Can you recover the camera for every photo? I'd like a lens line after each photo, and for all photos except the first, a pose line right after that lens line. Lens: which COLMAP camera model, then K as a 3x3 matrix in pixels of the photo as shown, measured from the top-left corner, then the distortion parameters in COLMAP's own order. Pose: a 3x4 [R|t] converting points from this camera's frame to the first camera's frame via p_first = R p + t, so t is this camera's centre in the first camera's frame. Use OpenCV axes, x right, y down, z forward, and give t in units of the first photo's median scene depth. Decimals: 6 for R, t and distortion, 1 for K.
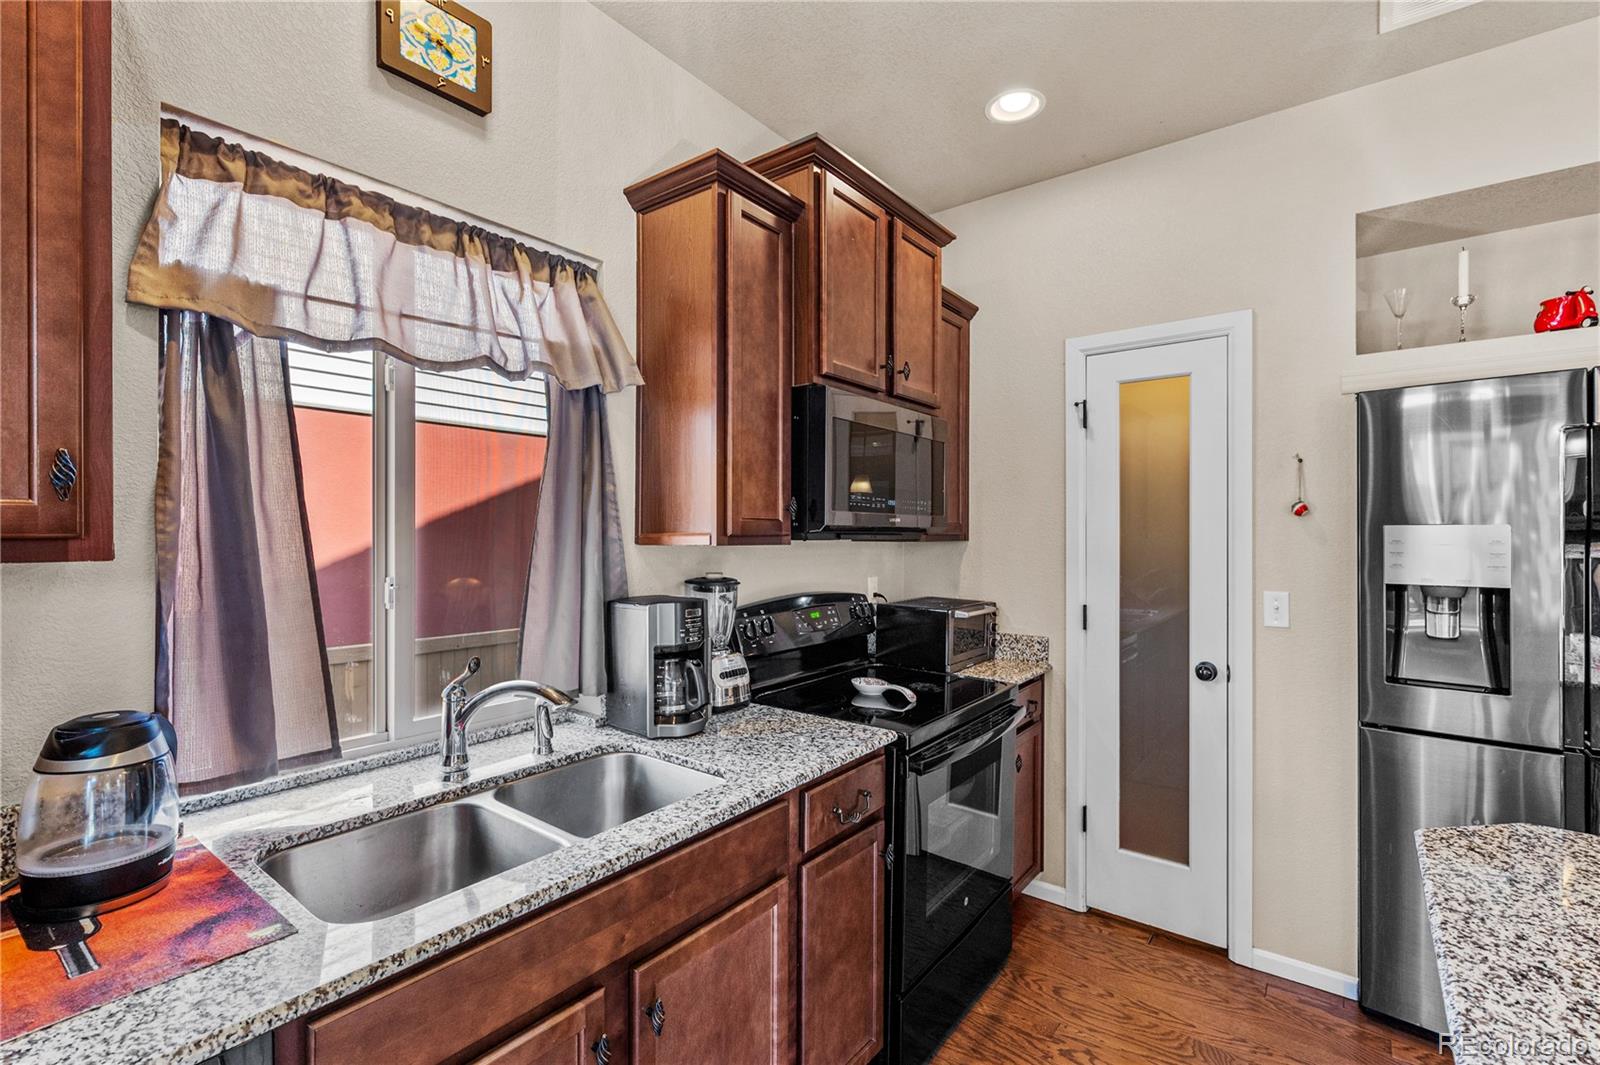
lens RADIAL K [[719.1, 0, 815.5], [0, 719.1, 532.6], [0, 0, 1]] dist [0.005133, -0.001906]
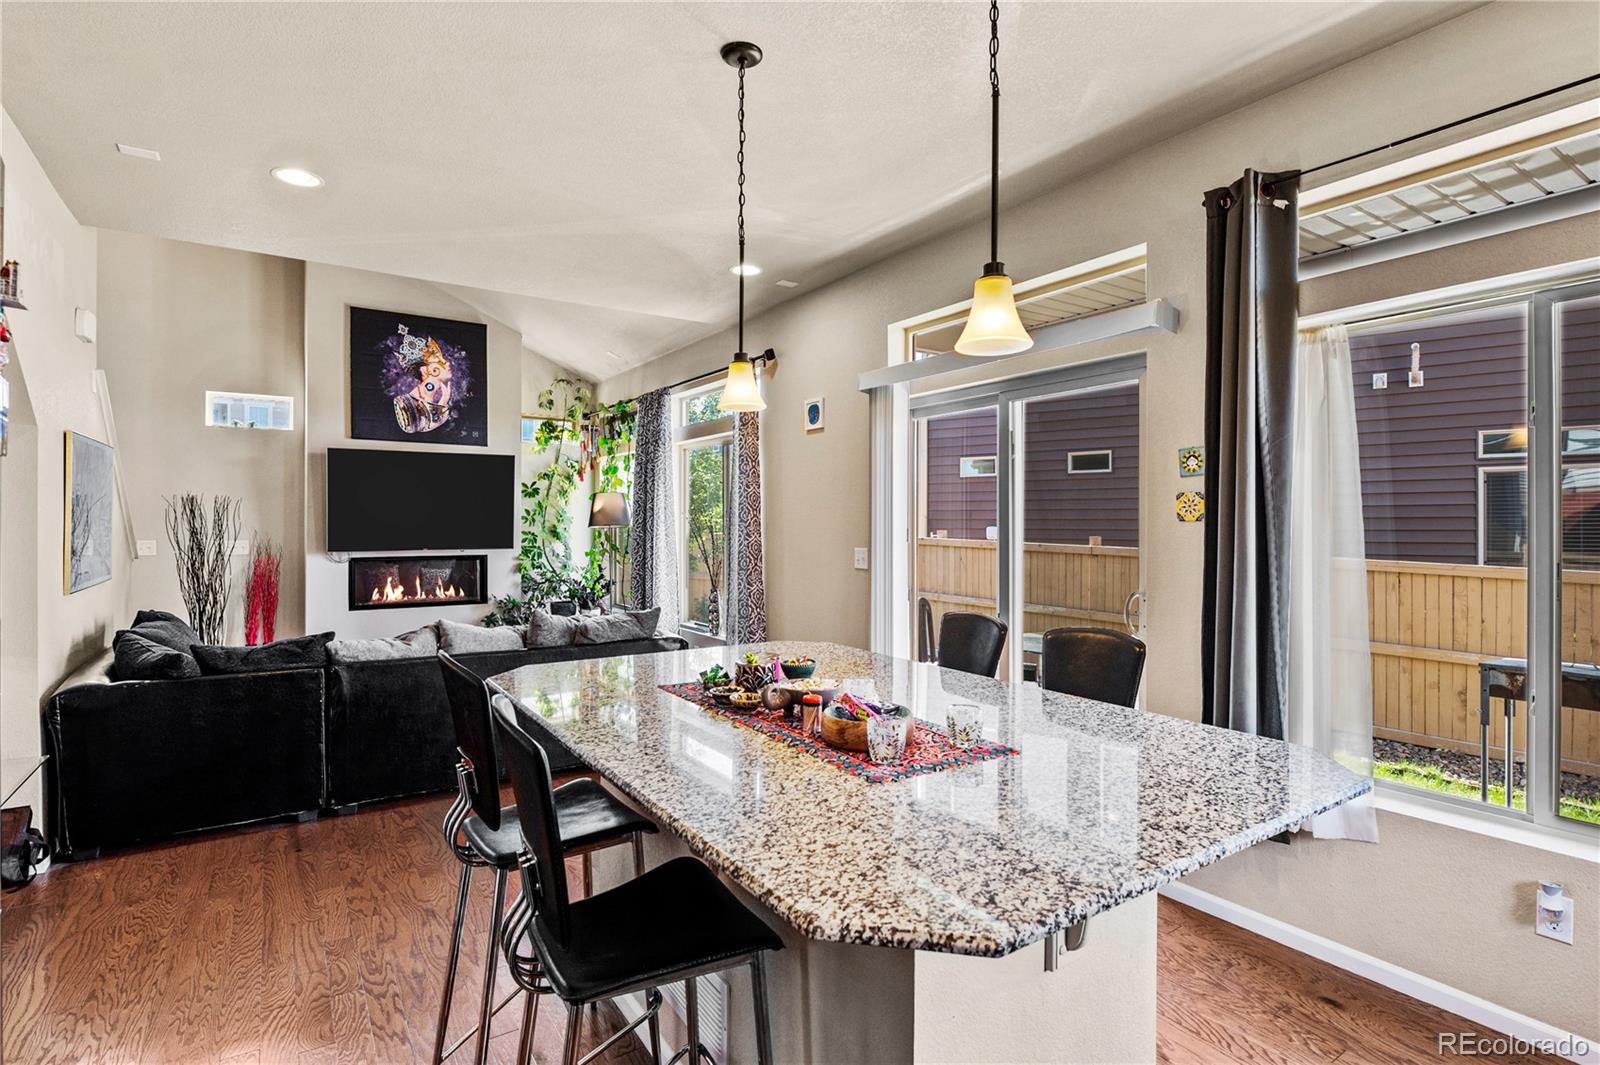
lens RADIAL K [[803.1, 0, 810.5], [0, 803.1, 528.9], [0, 0, 1]] dist [-0.020512, 0.001457]
pose [[-0.948581, -0.003382, 0.316516, 0.500116], [-0.001847, 0.999985, 0.005149, 0.033978], [-0.316528, 0.004300, -0.948573, 1.104662]]
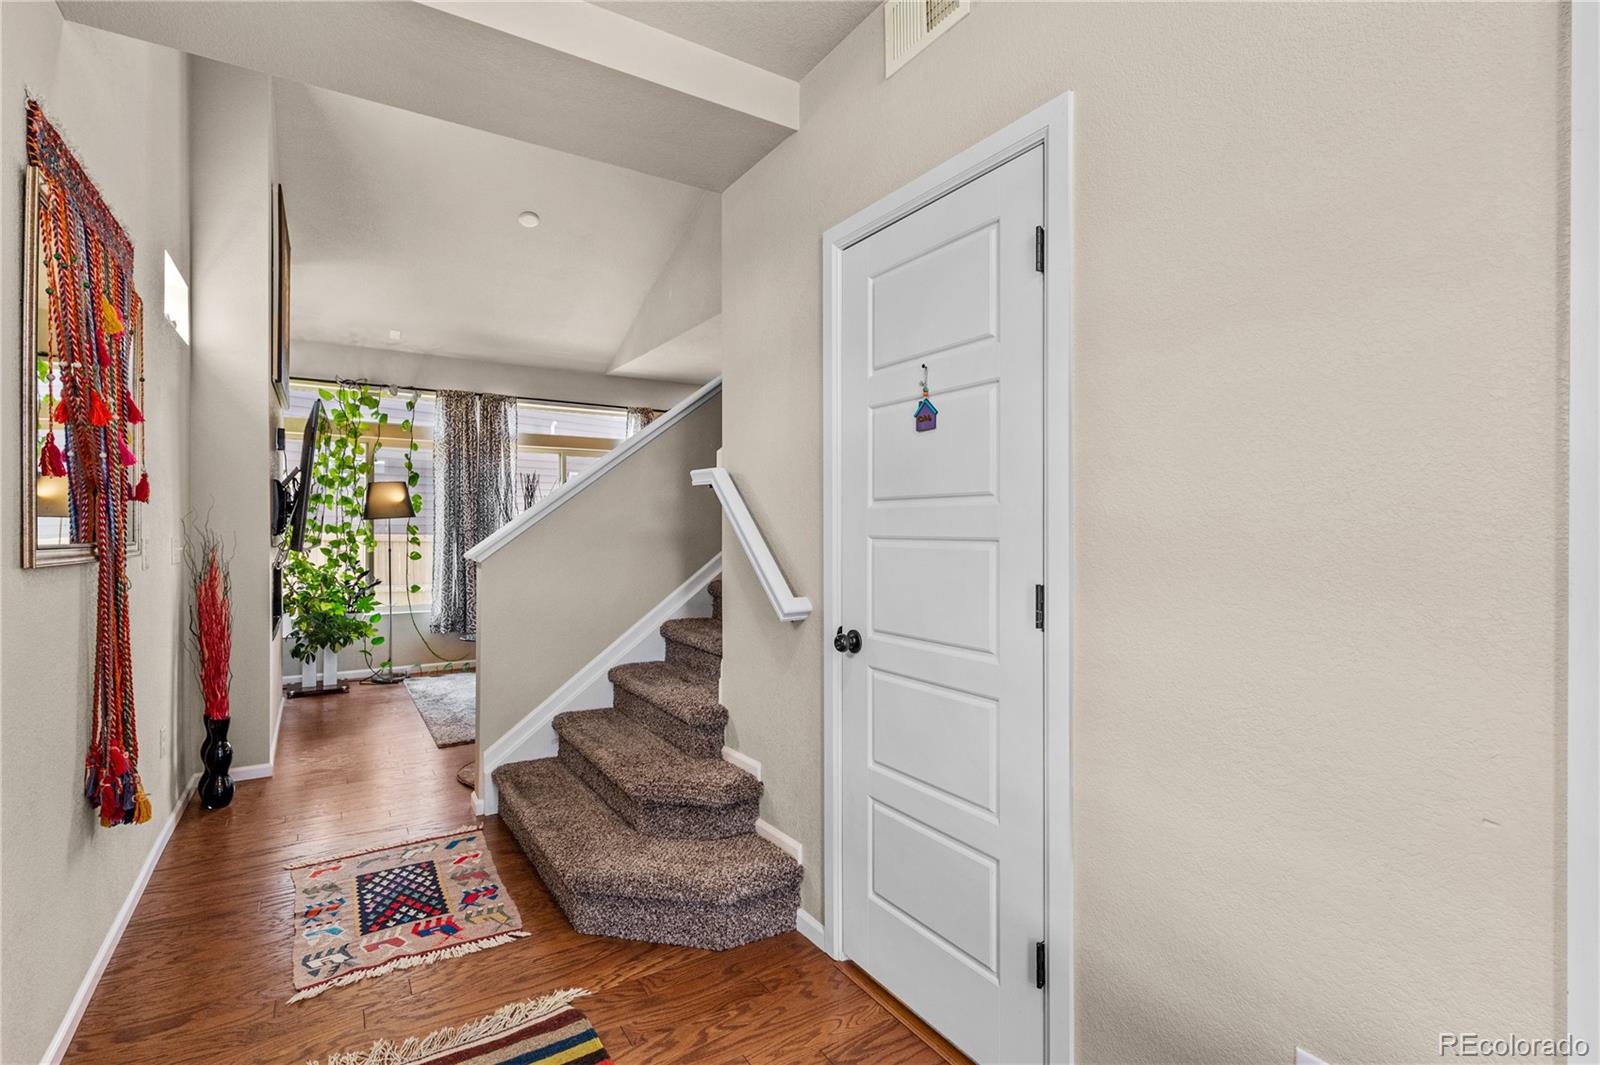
lens RADIAL K [[767.8, 0, 803.9], [0, 767.8, 529.2], [0, 0, 1]] dist [-0.003482, -0.000213]
pose [[-0.327051, 0.002373, -0.945004, 4.983976], [-0.003725, 0.999986, 0.003800, 0.072789], [0.944999, 0.004764, -0.327038, 0.647242]]
